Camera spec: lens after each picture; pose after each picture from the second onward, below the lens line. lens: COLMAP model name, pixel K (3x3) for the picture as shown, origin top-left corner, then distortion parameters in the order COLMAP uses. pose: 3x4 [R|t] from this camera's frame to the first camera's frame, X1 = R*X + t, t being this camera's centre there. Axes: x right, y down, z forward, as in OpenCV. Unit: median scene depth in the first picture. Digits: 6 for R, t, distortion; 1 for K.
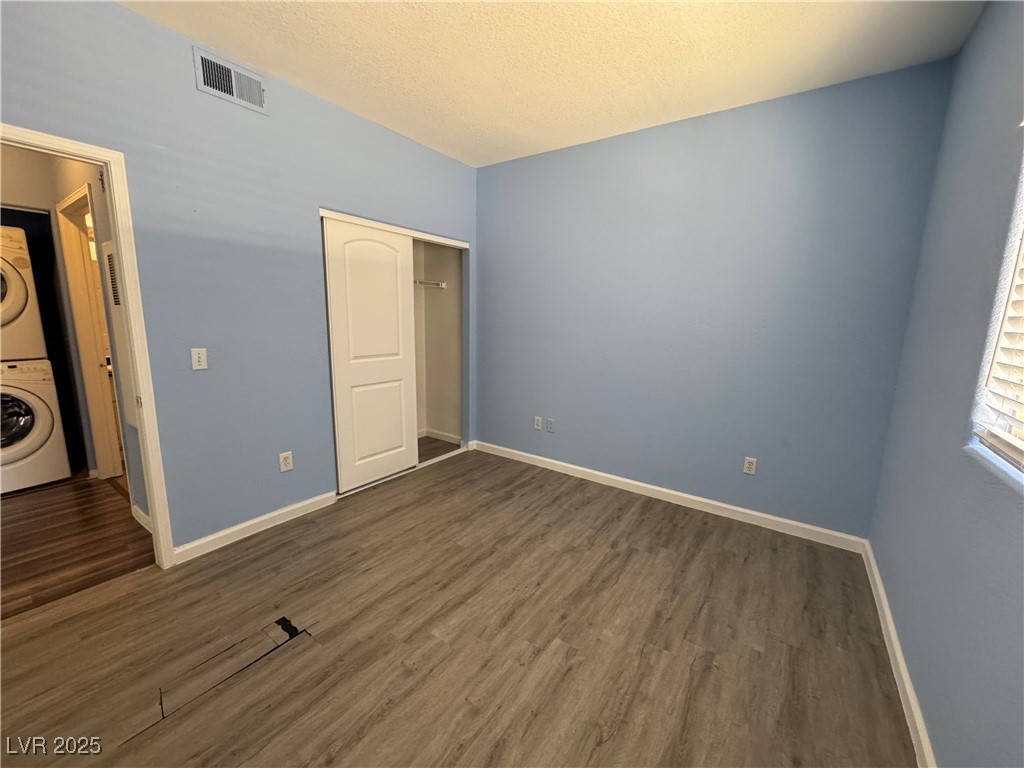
lens RADIAL K [[409.2, 0, 509.7], [0, 409.2, 384.1], [0, 0, 1]] dist [-0.003378, 0.000625]
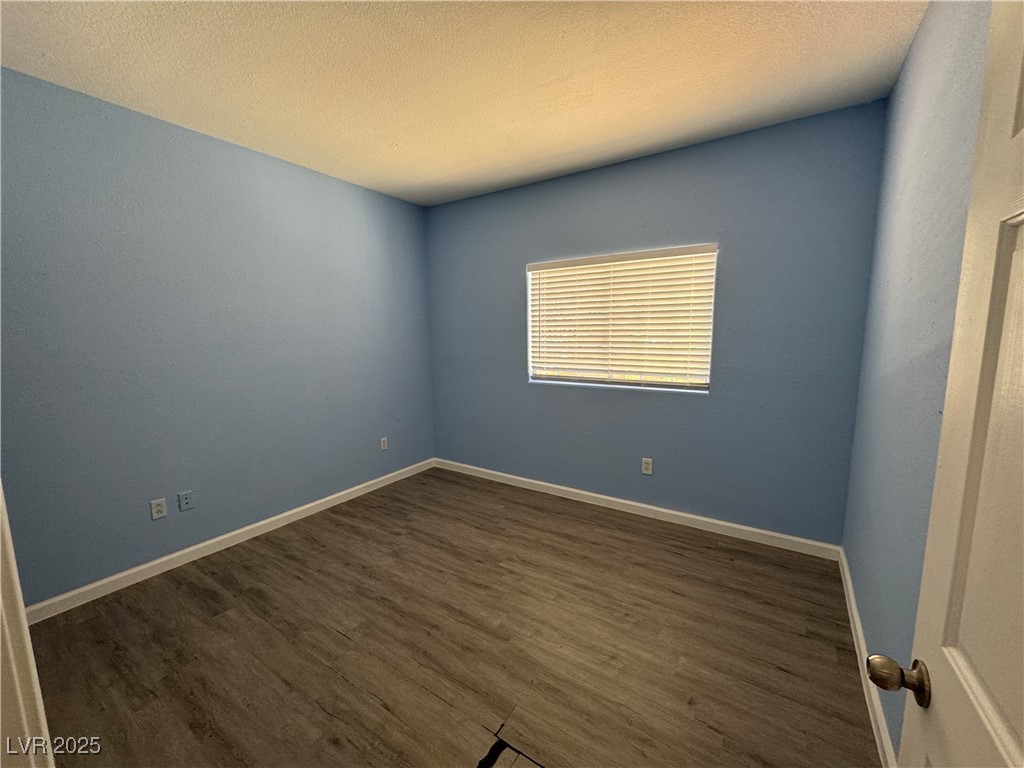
lens RADIAL K [[409.2, 0, 514.6], [0, 409.2, 387.3], [0, 0, 1]] dist [-0.003378, 0.000625]
pose [[-0.036751, -0.162118, 0.986087, -0.954161], [0.179437, 0.969646, 0.166102, -0.171047], [-0.983083, 0.183045, -0.006545, 0.659986]]
